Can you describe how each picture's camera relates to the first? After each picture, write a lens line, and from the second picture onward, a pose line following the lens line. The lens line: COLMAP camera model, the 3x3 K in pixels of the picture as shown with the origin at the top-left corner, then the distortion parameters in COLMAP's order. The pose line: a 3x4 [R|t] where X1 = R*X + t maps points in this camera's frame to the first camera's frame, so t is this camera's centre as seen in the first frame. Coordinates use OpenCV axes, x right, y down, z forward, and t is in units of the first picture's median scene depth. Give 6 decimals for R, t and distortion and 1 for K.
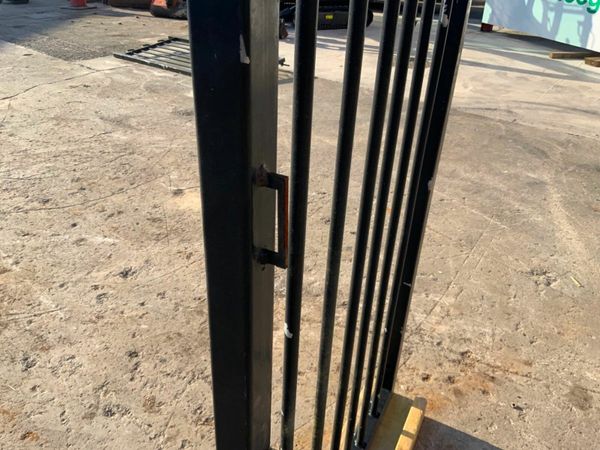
lens RADIAL K [[498.3, 0, 300.0], [0, 498.3, 225.0], [0, 0, 1]] dist [0.097585, -0.191786]
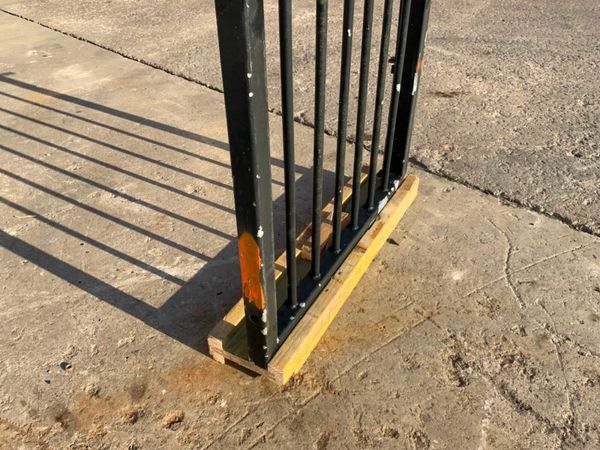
lens RADIAL K [[498.3, 0, 300.0], [0, 498.3, 225.0], [0, 0, 1]] dist [0.097585, -0.191786]
pose [[-0.998279, -0.058377, 0.005533, 0.090956], [-0.018148, 0.397293, 0.917512, -0.252930], [-0.055760, 0.915833, -0.397669, 0.792305]]
